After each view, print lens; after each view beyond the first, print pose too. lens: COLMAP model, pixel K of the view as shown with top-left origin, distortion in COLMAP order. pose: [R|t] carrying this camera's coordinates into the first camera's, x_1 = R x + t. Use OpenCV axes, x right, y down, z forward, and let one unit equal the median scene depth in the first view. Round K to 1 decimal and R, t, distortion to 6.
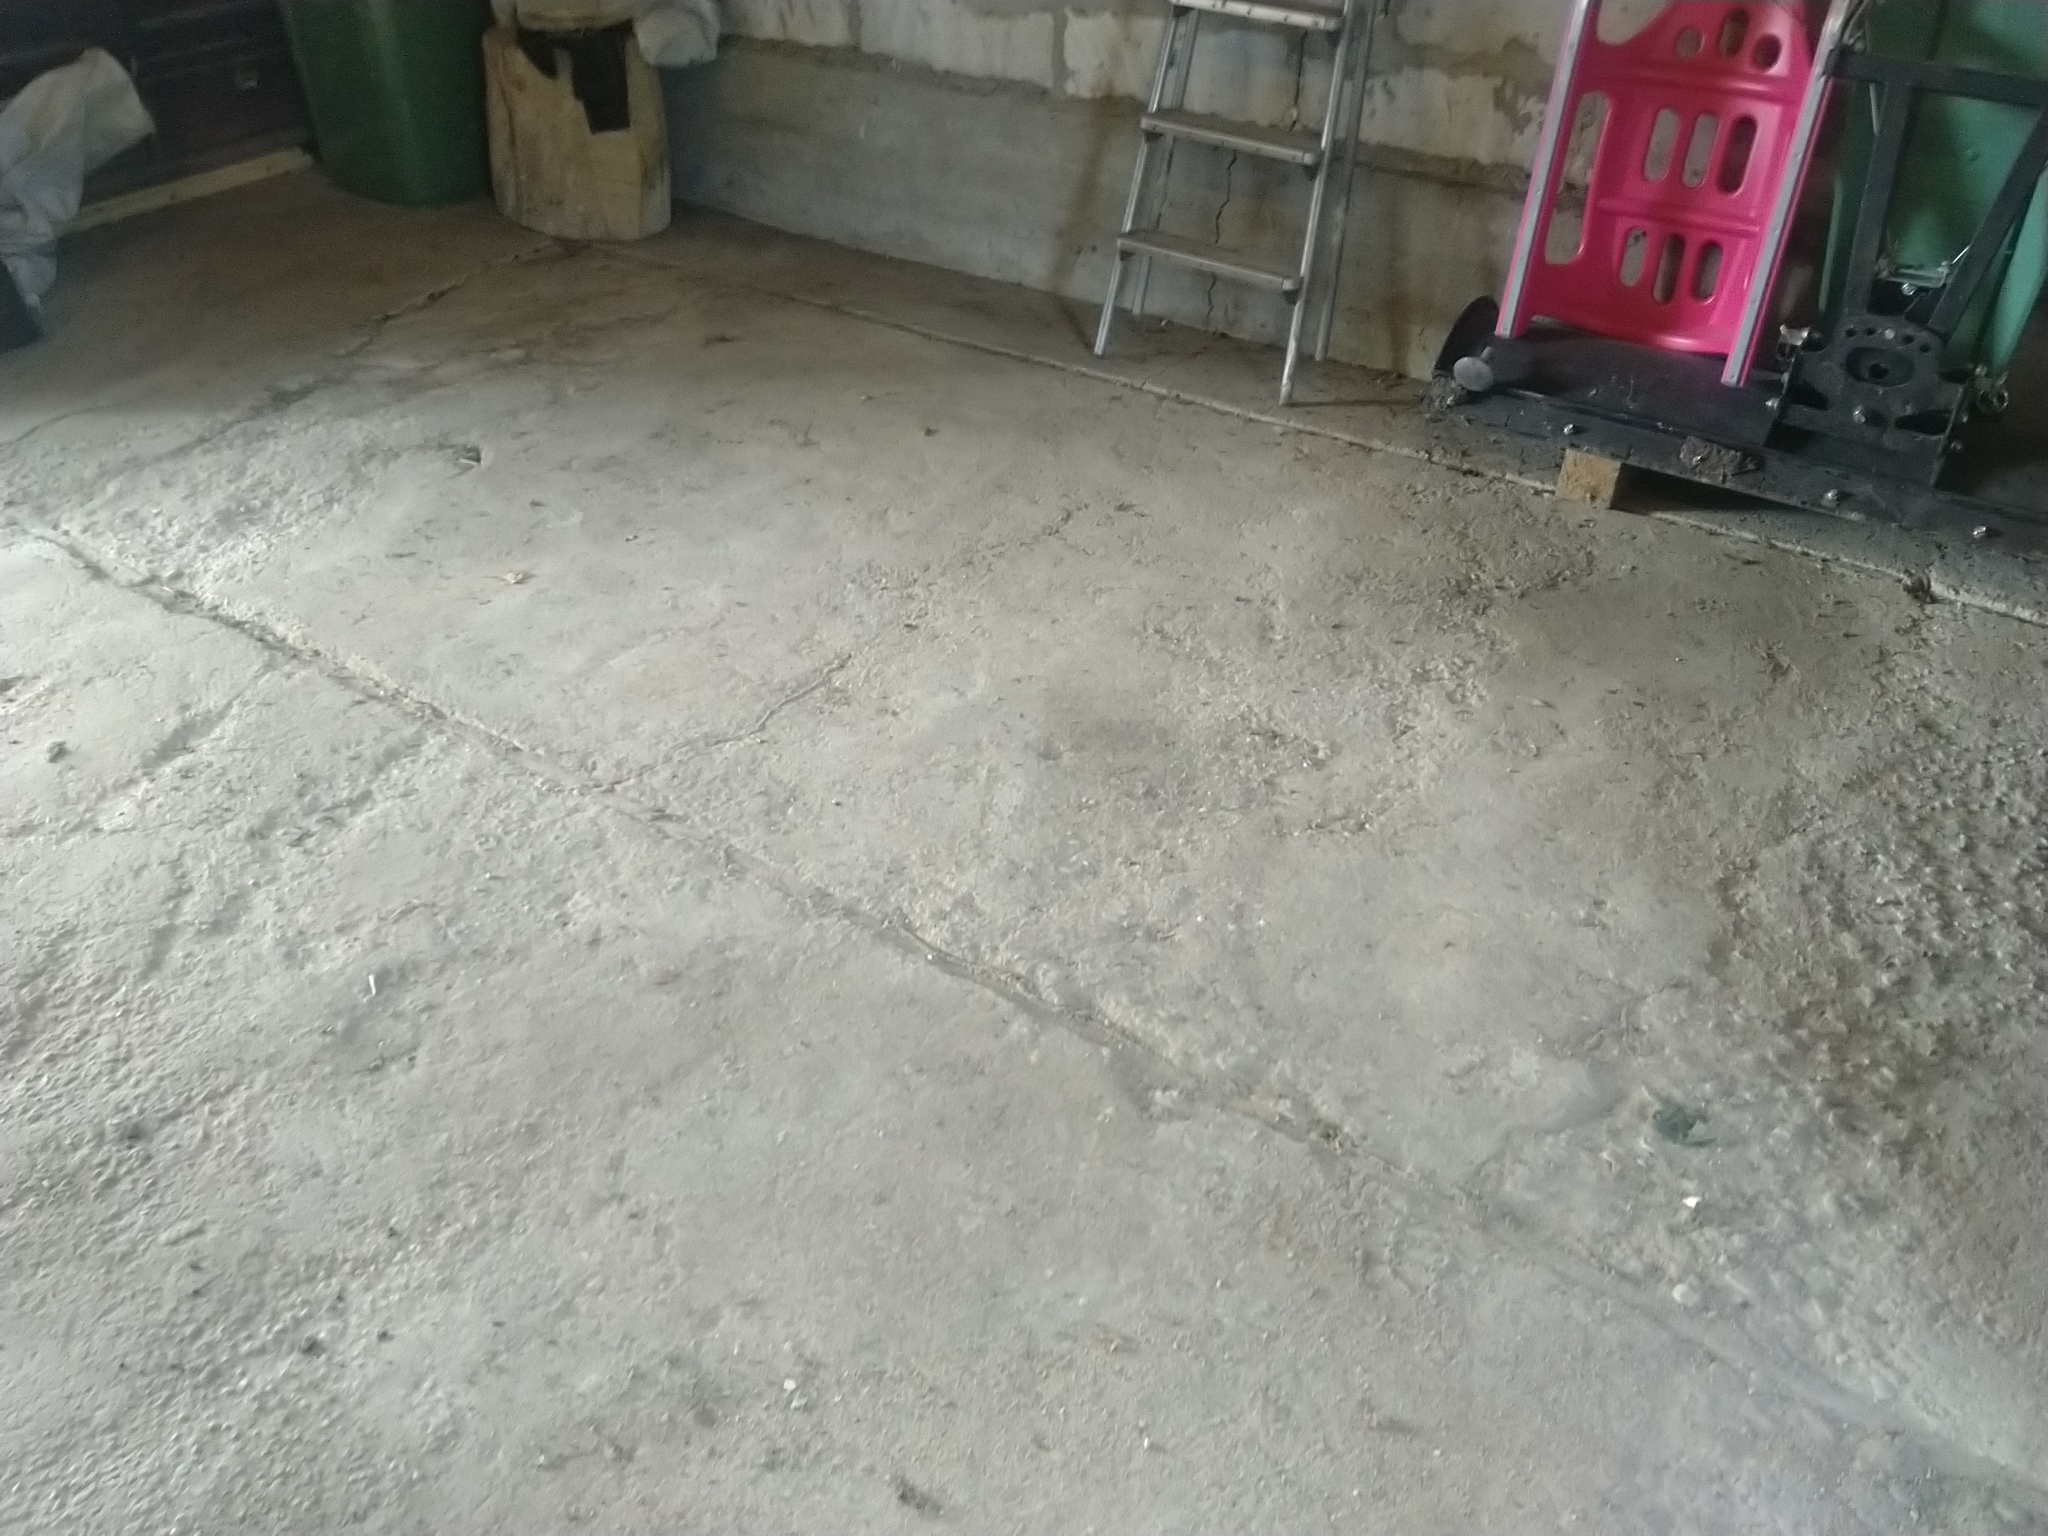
lens RADIAL K [[1538.1, 0, 1029.8], [0, 1538.1, 781.9], [0, 0, 1]] dist [0.111178, -0.163255]
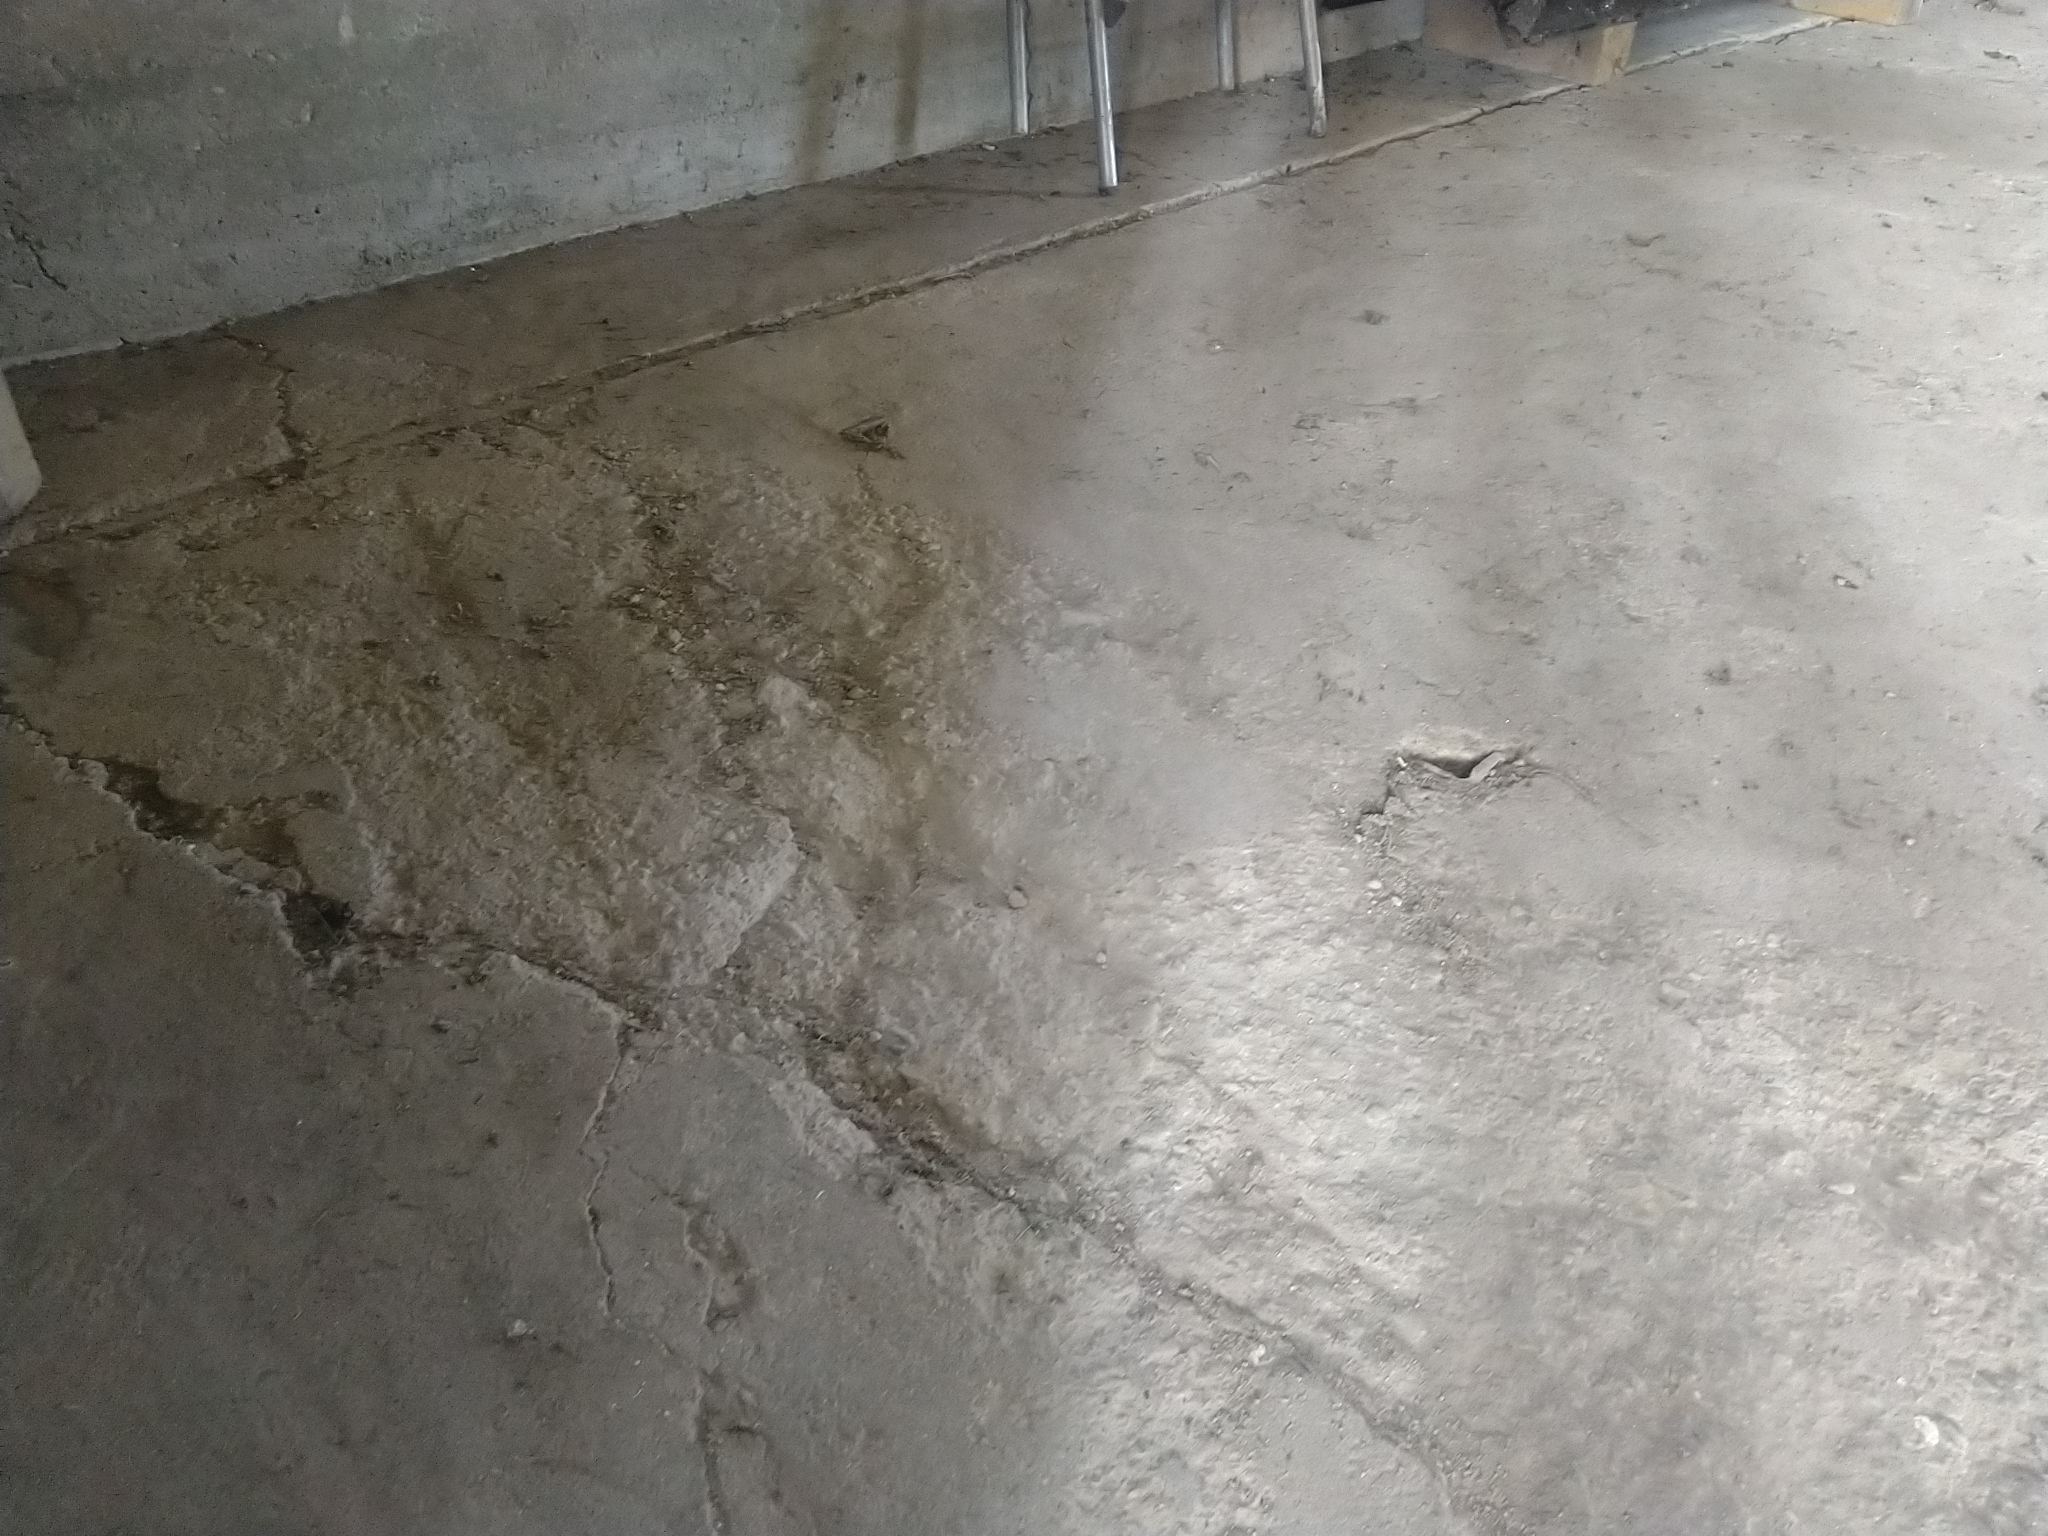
lens RADIAL K [[1538.1, 0, 1029.8], [0, 1538.1, 781.9], [0, 0, 1]] dist [0.111178, -0.163255]
pose [[0.227421, -0.595732, 0.770314, -0.590691], [0.554885, 0.729333, 0.400219, -0.362394], [-0.800239, 0.336417, 0.496429, 0.764323]]
